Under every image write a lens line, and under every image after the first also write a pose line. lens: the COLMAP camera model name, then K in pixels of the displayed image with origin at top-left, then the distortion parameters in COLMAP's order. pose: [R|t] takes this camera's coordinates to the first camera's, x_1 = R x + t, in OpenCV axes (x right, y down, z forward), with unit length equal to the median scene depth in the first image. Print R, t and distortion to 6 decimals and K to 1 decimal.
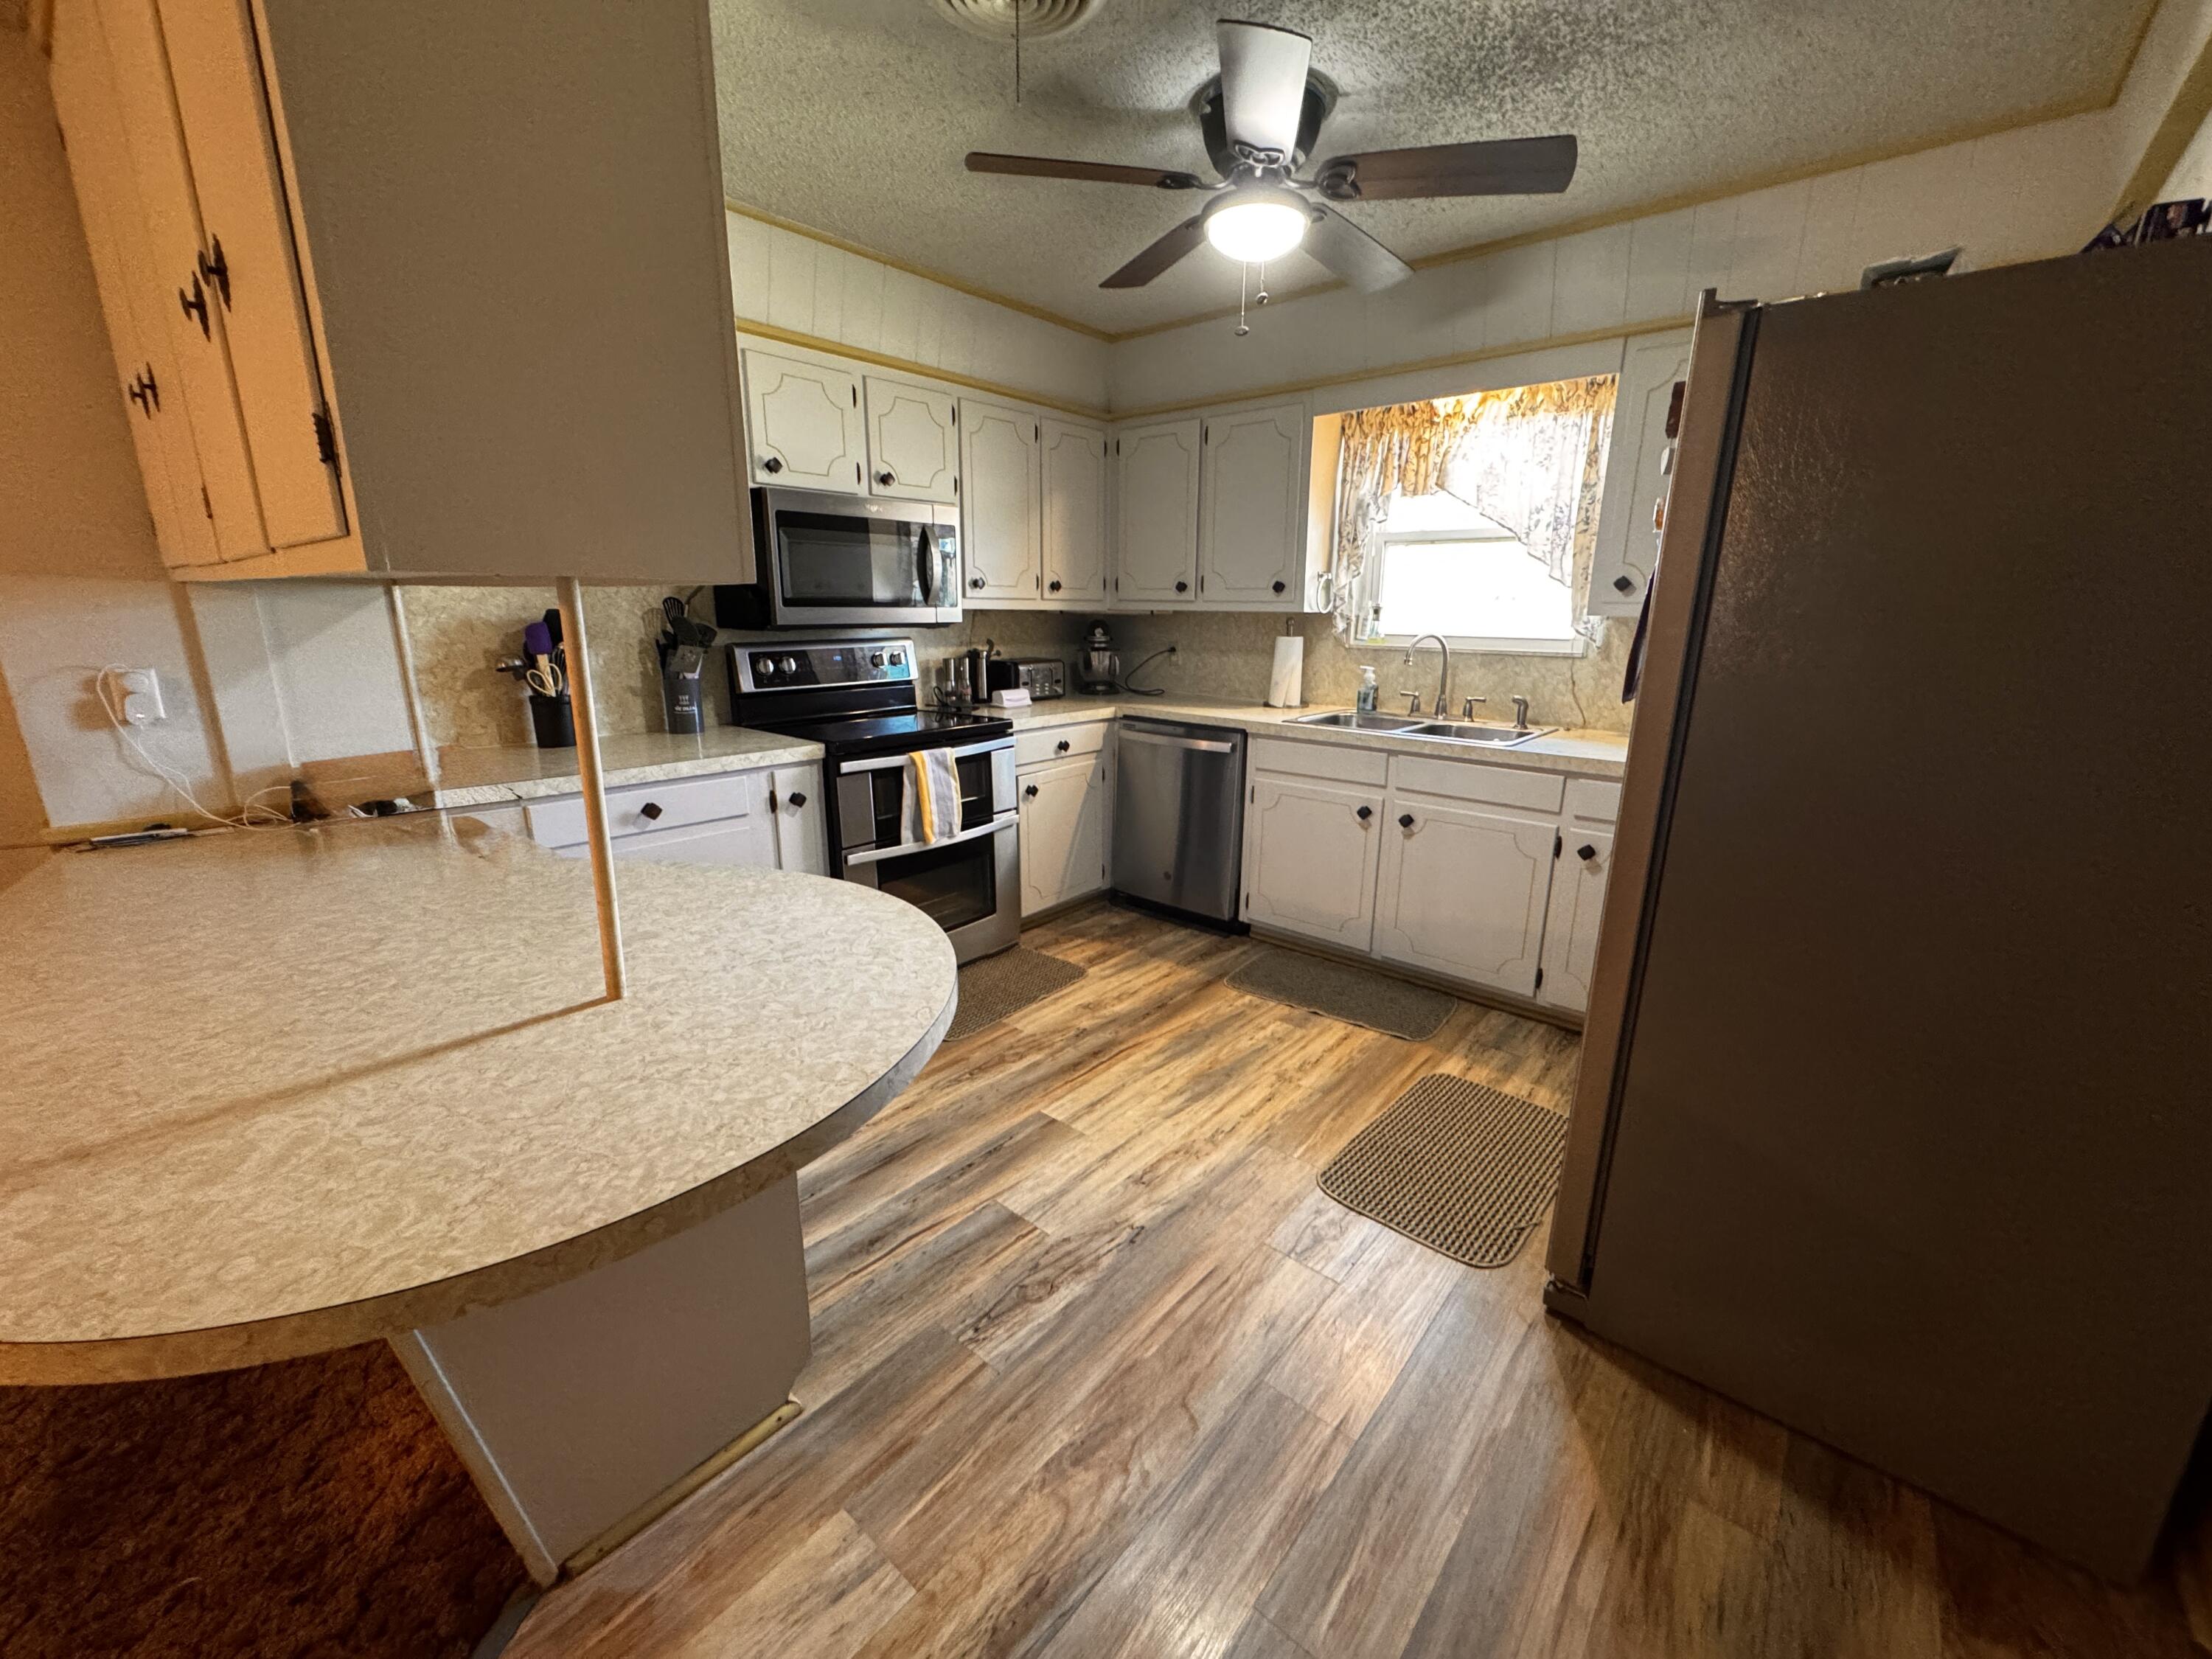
lens RADIAL K [[879.6, 0, 1106.2], [0, 879.6, 826.1], [0, 0, 1]] dist [-0.004132, 0.000938]
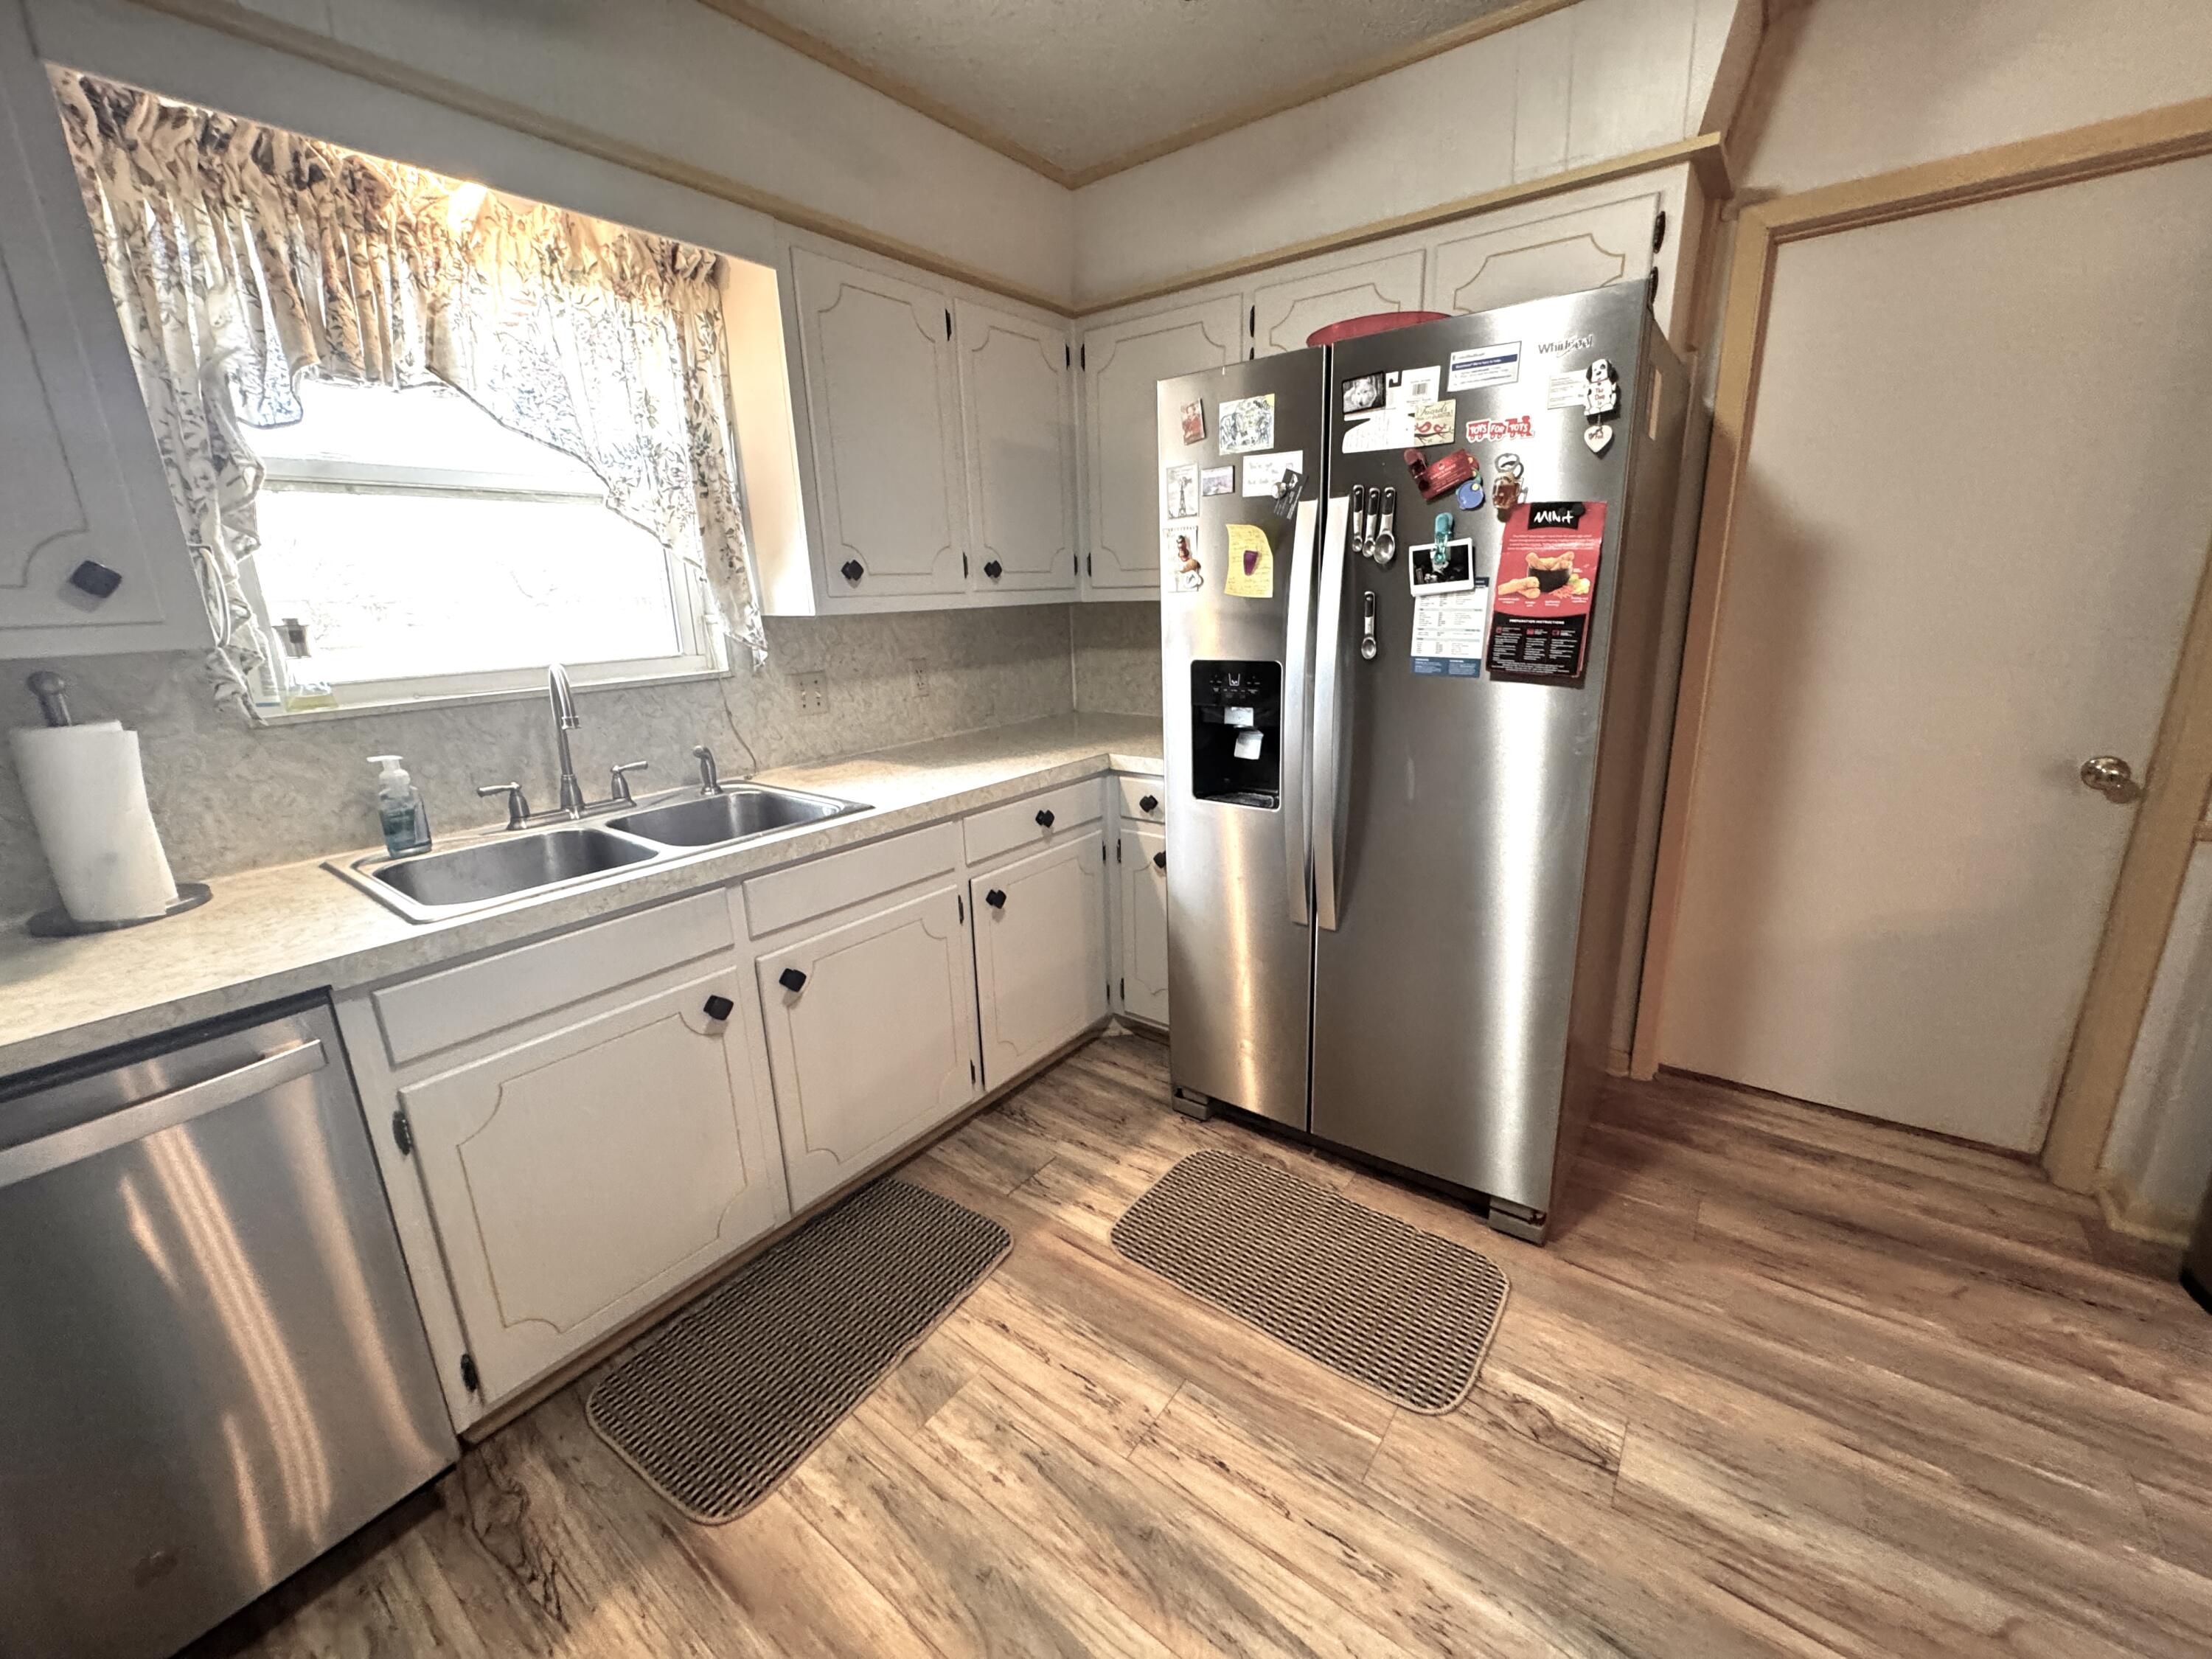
lens RADIAL K [[879.6, 0, 1107.8], [0, 879.6, 828.1], [0, 0, 1]] dist [-0.004132, 0.000938]
pose [[-0.062428, -0.267492, 0.961536, -0.226791], [0.274564, 0.921639, 0.274219, -0.225829], [-0.959540, 0.281122, 0.015907, 0.865337]]
